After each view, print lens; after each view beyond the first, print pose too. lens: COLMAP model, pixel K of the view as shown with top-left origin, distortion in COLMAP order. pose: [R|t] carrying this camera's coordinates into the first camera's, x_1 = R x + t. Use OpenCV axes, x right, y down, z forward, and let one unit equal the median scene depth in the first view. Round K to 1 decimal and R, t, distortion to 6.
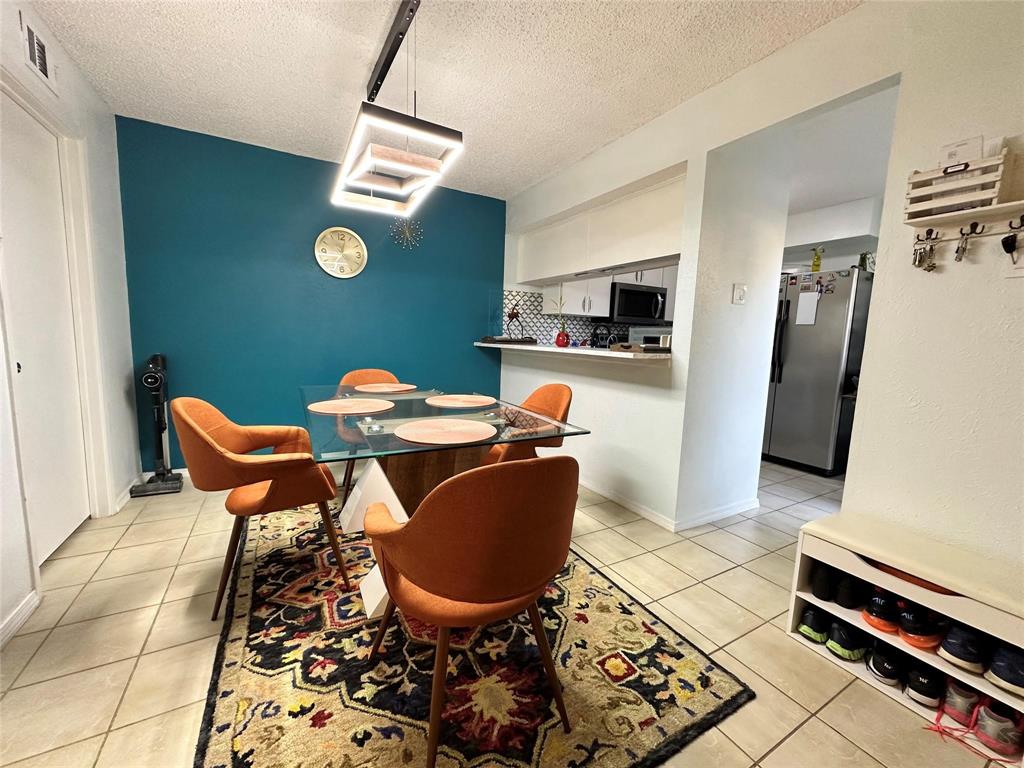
lens RADIAL K [[410.3, 0, 512.0], [0, 410.3, 384.0], [0, 0, 1]] dist [-0.001990, -0.000183]
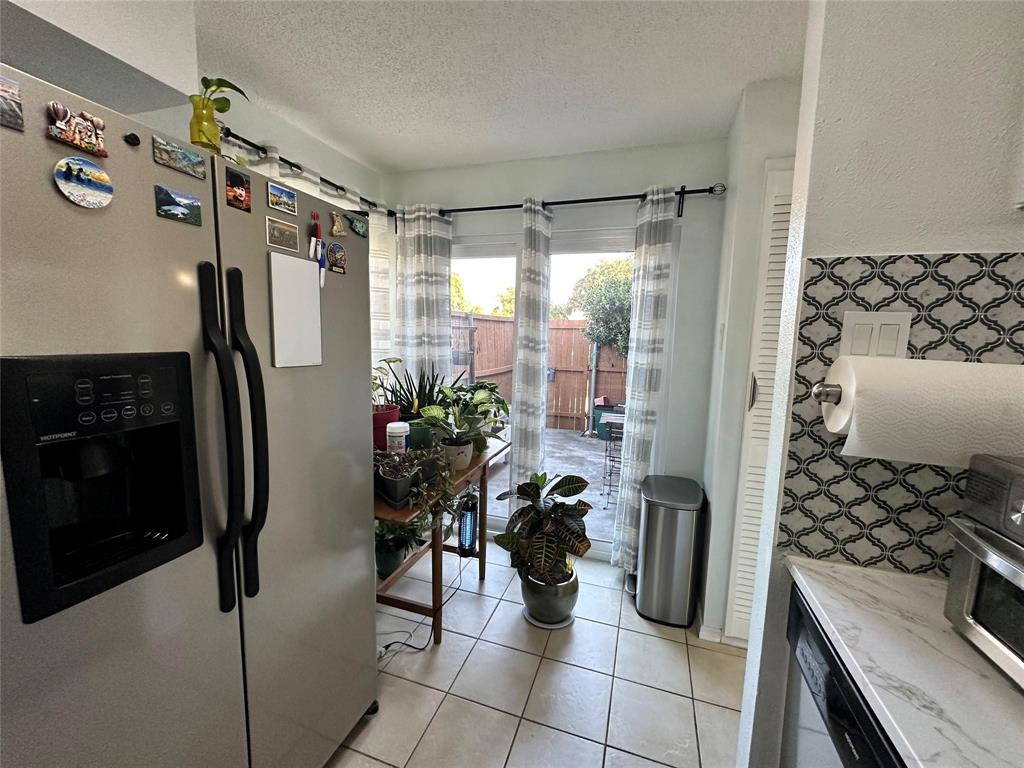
lens RADIAL K [[410.3, 0, 512.0], [0, 410.3, 384.0], [0, 0, 1]] dist [-0.001990, -0.000183]
pose [[-0.662611, -0.130223, 0.737556, 0.386038], [0.045645, 0.975917, 0.213315, -0.185185], [-0.747572, 0.175011, -0.640709, 1.056043]]
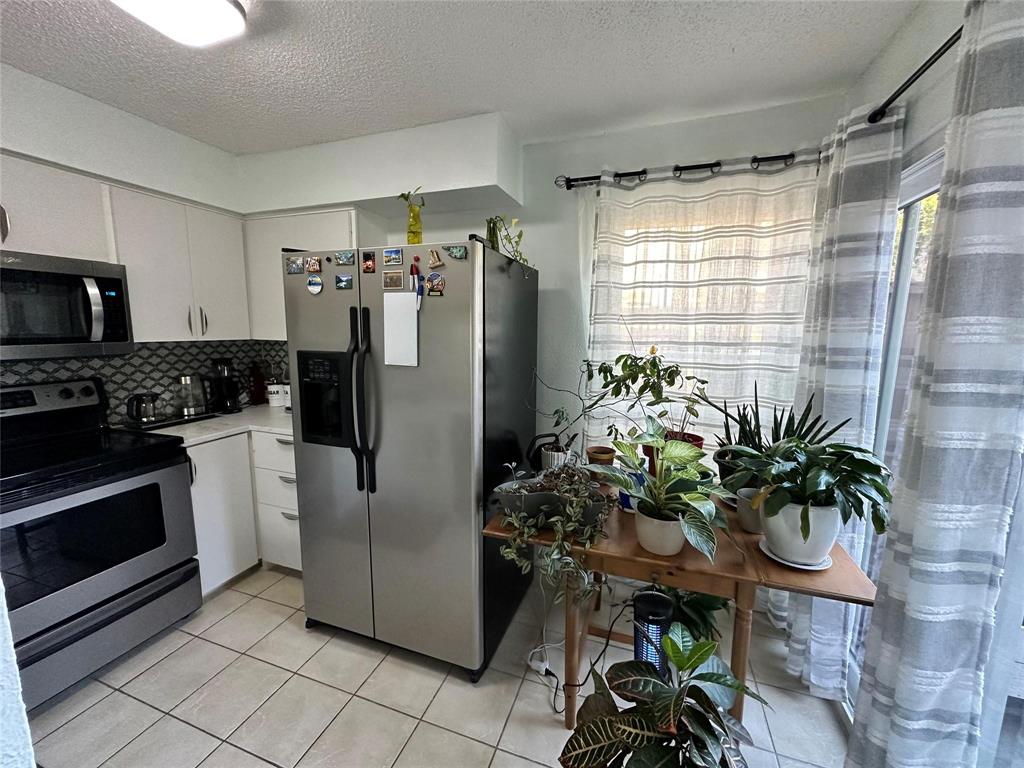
lens RADIAL K [[410.3, 0, 512.0], [0, 410.3, 384.0], [0, 0, 1]] dist [-0.001990, -0.000183]
pose [[0.759084, -0.111638, 0.641349, 0.511244], [0.089678, 0.993726, 0.066834, -0.141370], [-0.644786, 0.006783, 0.764333, 0.576748]]
